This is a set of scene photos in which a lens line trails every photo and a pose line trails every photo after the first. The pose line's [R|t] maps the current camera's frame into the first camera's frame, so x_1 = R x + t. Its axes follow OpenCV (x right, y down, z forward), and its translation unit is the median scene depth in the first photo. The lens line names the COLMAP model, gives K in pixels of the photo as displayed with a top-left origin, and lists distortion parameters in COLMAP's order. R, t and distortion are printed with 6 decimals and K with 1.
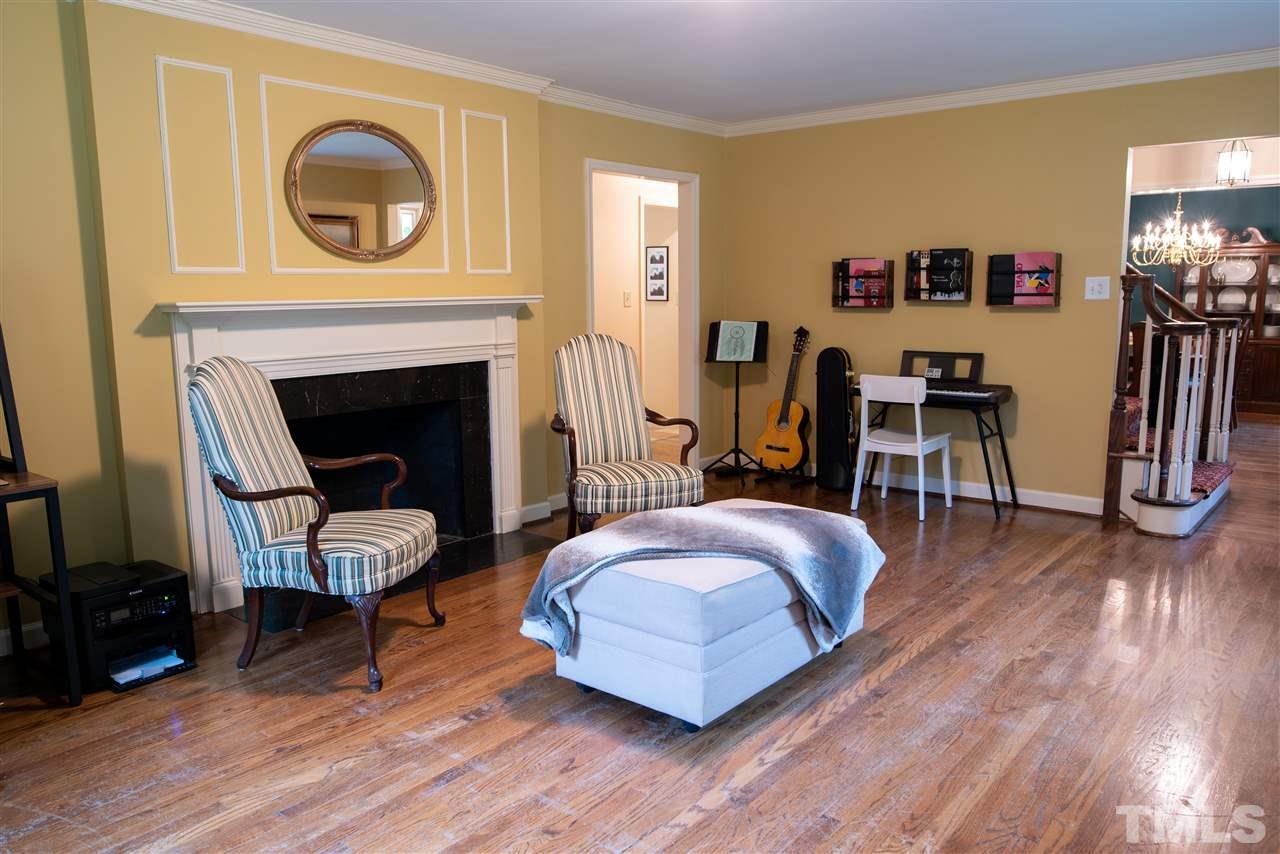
lens RADIAL K [[903.5, 0, 640.0], [0, 903.5, 427.0], [0, 0, 1]] dist [0.000617, 0.000893]
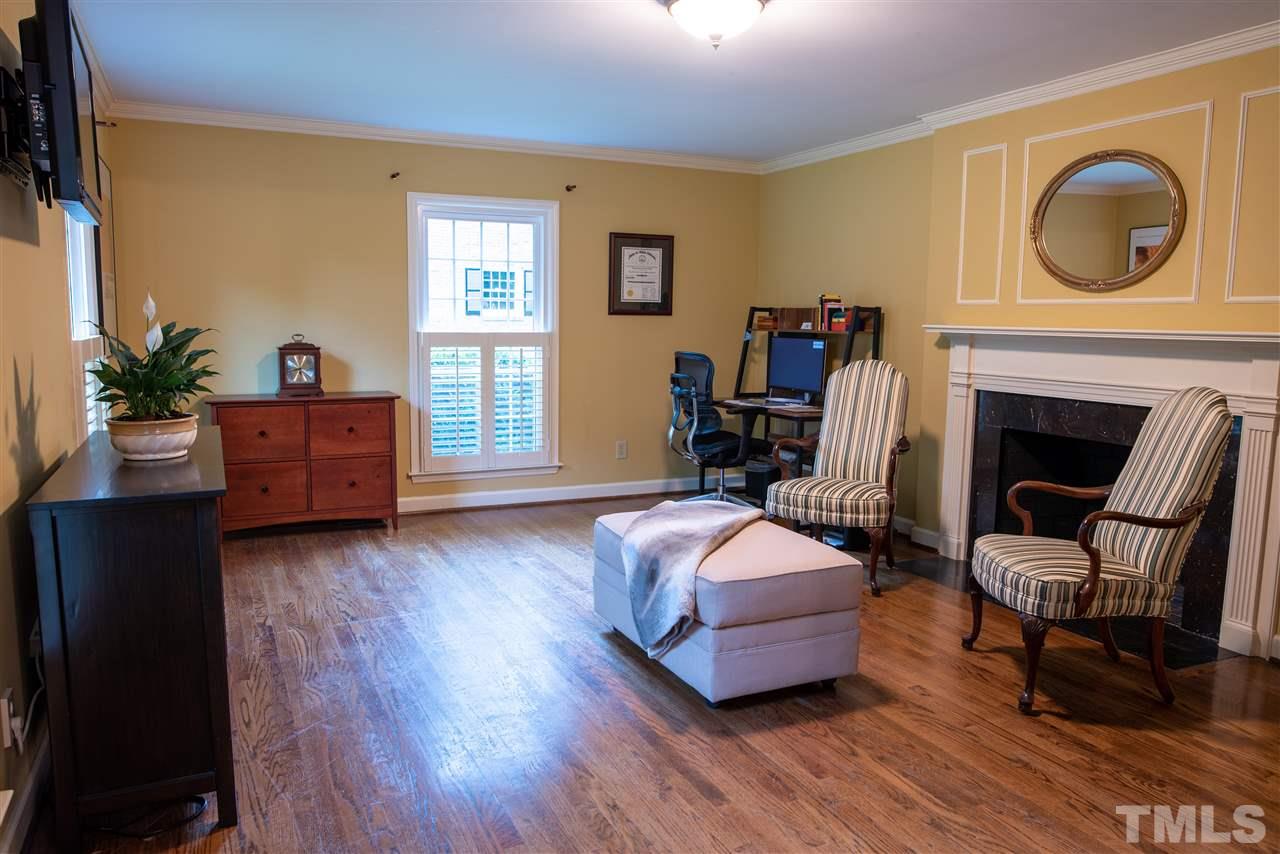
lens RADIAL K [[903.5, 0, 640.0], [0, 903.5, 427.0], [0, 0, 1]] dist [0.000617, 0.000893]
pose [[-0.405085, 0.117846, -0.906653, 0.933711], [-0.148354, 0.970044, 0.192369, -0.176979], [0.902163, 0.212431, -0.375467, 1.086039]]
